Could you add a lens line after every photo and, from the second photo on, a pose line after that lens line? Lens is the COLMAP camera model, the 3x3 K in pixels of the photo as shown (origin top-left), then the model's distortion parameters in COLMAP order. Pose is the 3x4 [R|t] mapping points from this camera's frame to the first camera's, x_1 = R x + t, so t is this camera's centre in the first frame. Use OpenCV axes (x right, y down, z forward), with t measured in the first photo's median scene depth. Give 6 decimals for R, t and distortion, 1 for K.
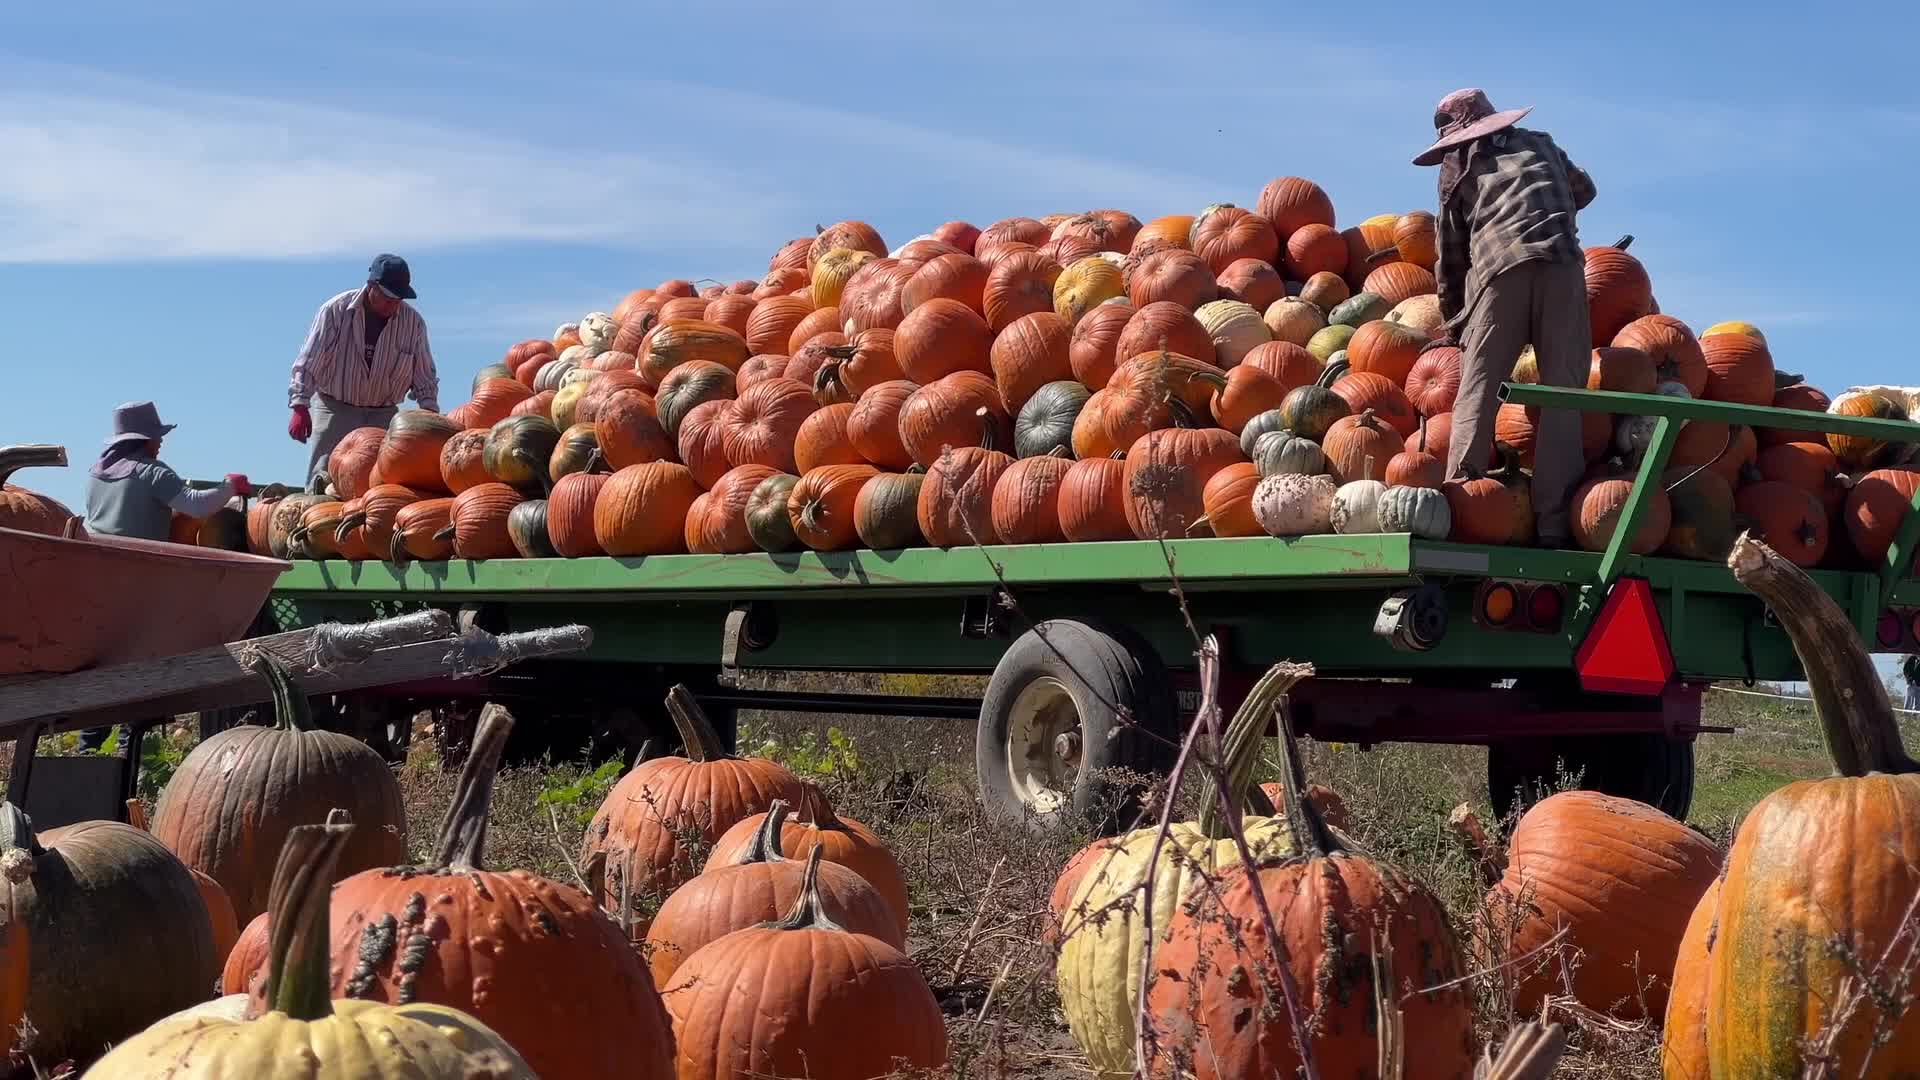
lens RADIAL K [[4735.0, 0, 981.9], [0, 4735.0, 540.5], [0, 0, 1]] dist [-0.354576, 8.552692]
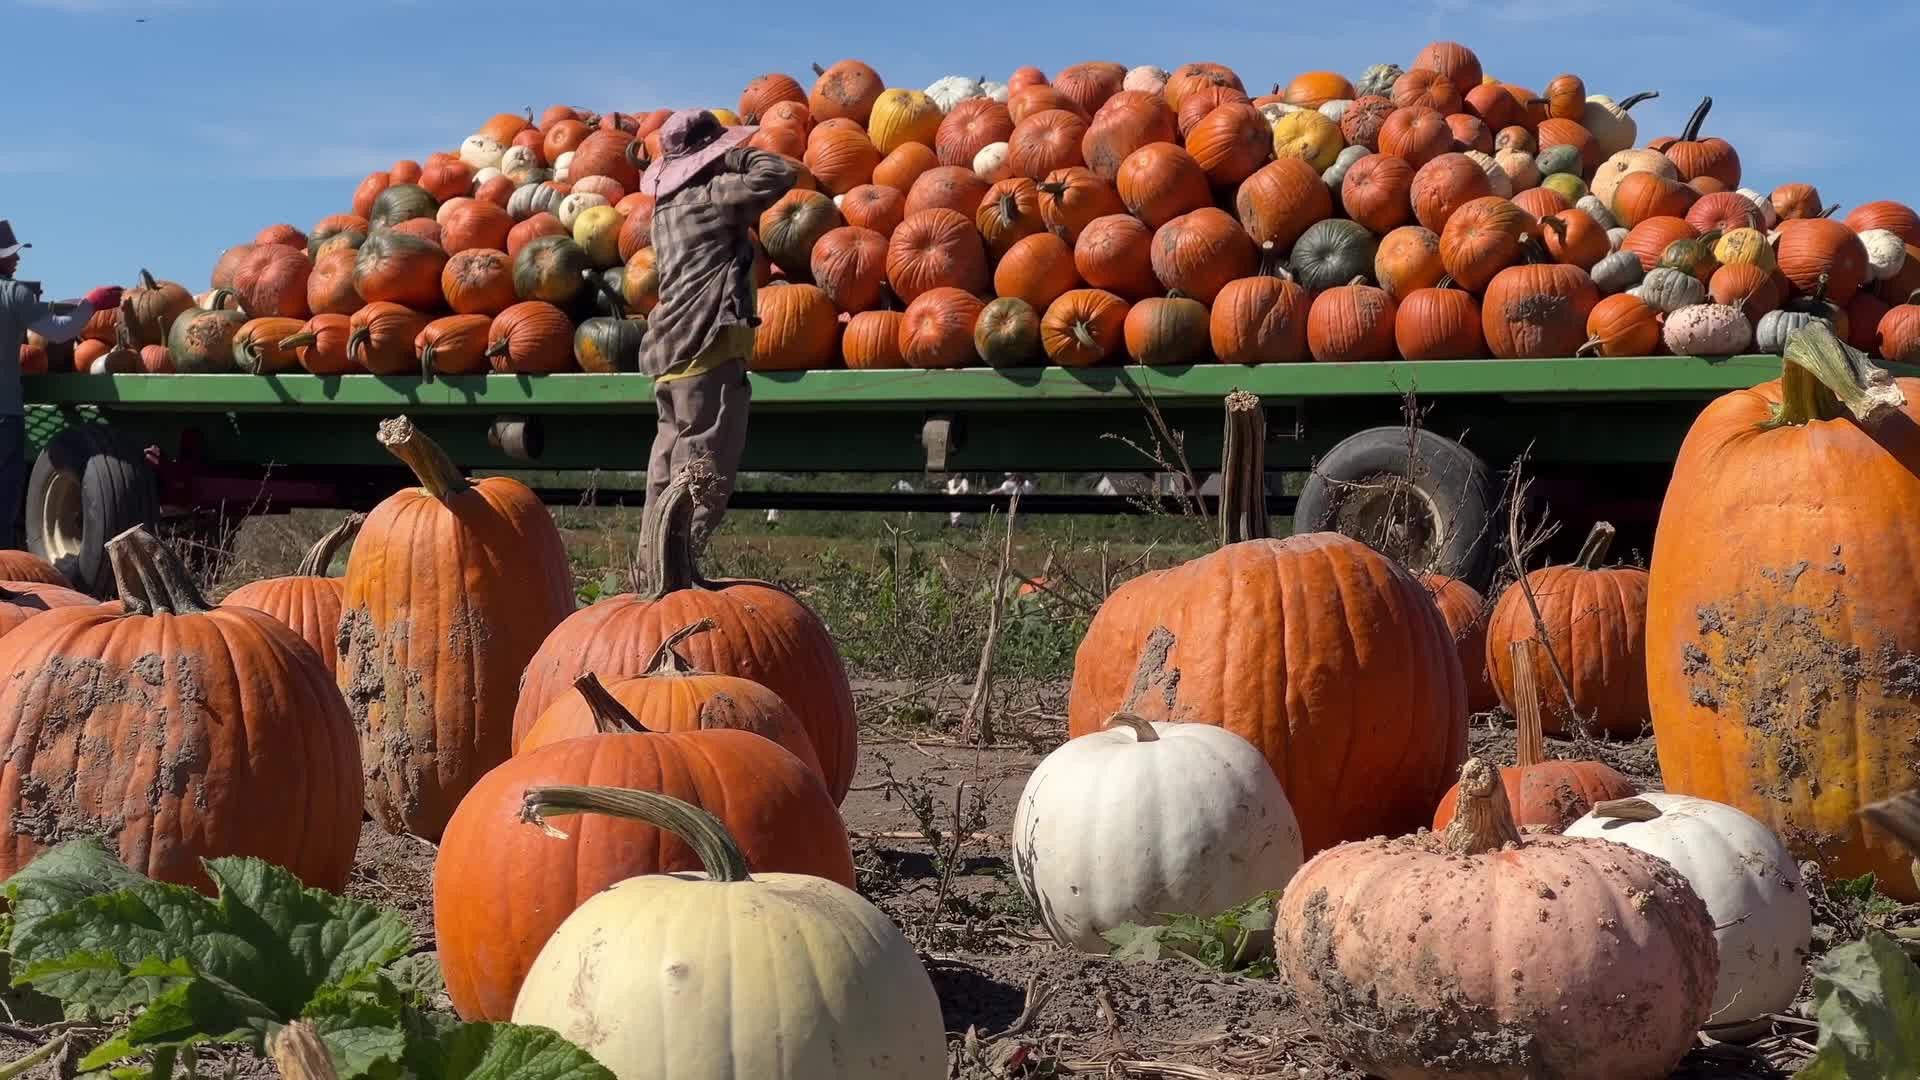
lens RADIAL K [[4689.0, 0, 965.3], [0, 4689.0, 537.9], [0, 0, 1]] dist [-0.337345, 10.323300]
pose [[0.885792, -0.026996, 0.463296, -0.575141], [0.003378, 0.998655, 0.051733, -0.014886], [-0.464070, -0.044259, 0.884692, 0.027783]]
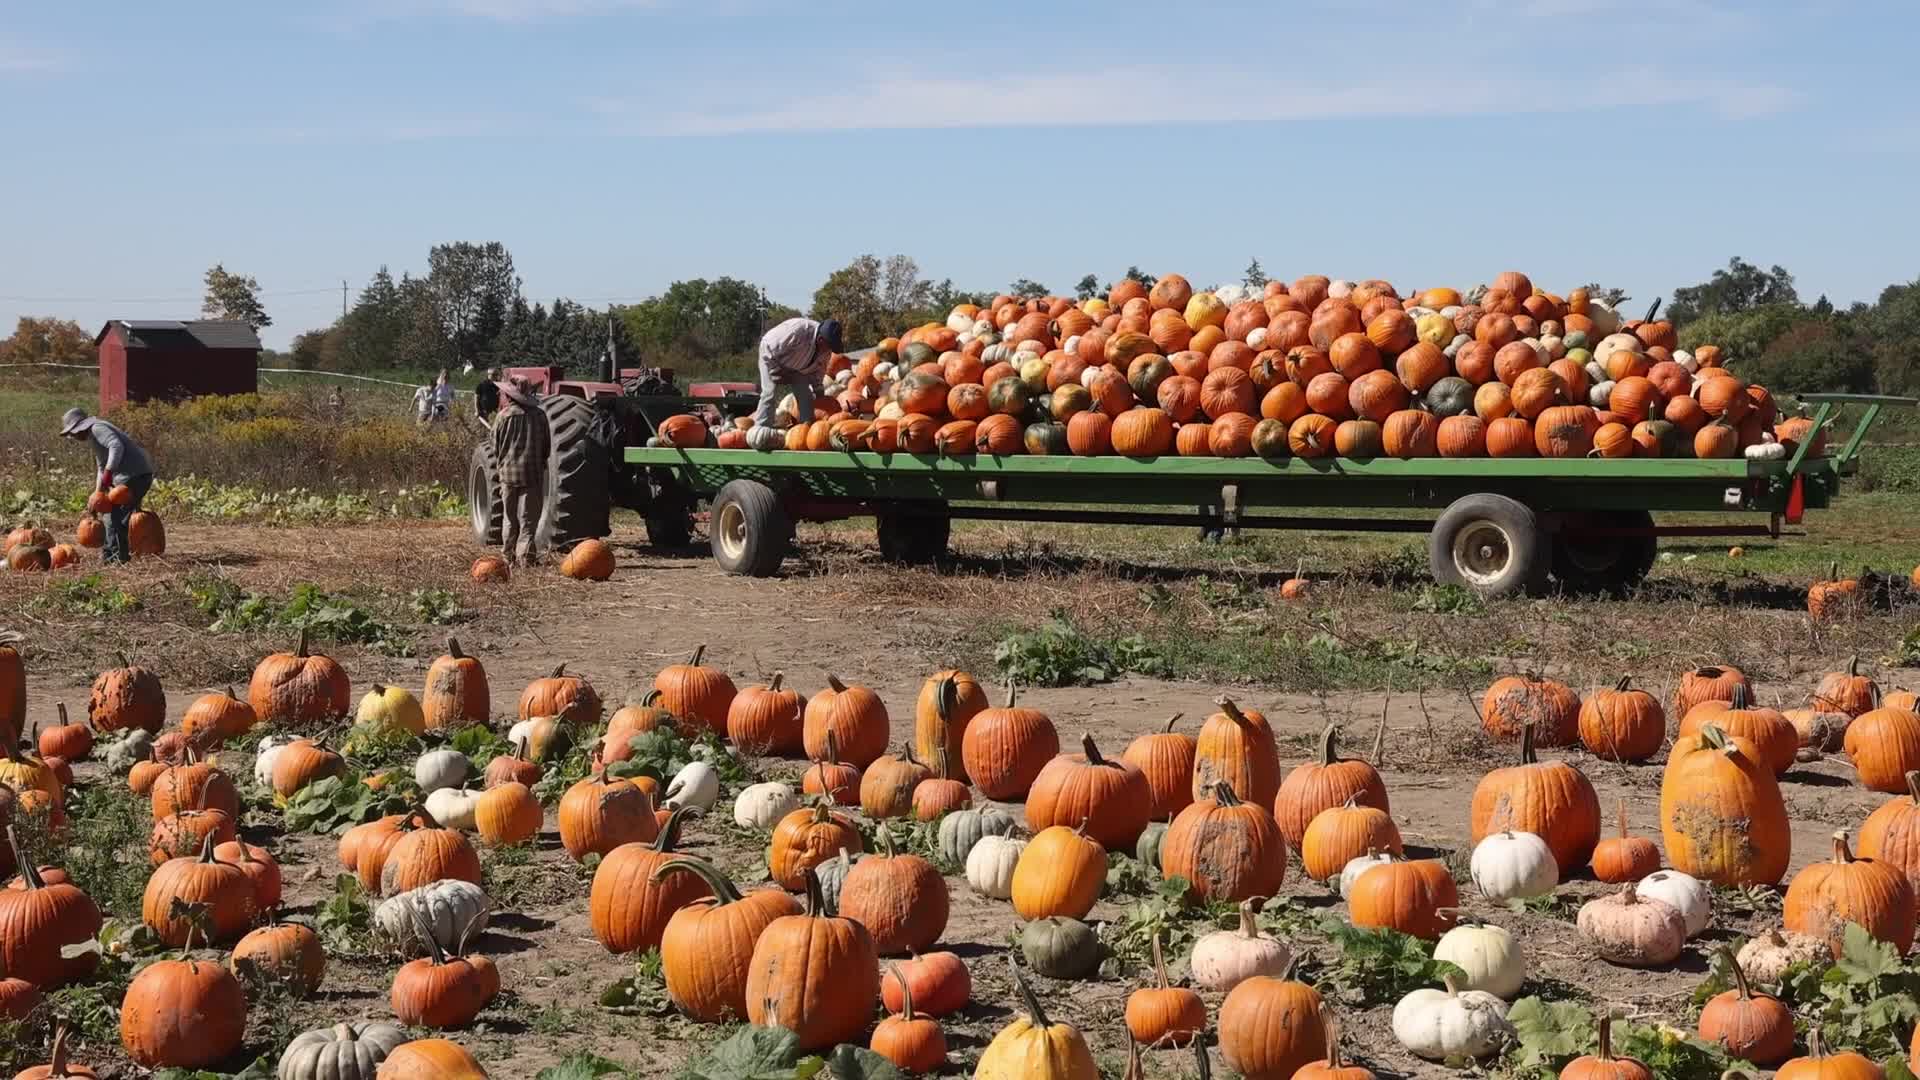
lens RADIAL K [[3357.2, 0, 965.1], [0, 3357.2, 537.0], [0, 0, 1]] dist [0.181839, 0.205768]
pose [[0.903845, -0.051739, 0.424720, -0.795485], [0.012896, 0.995505, 0.093826, -0.103248], [-0.427665, -0.079326, 0.900450, -0.258089]]
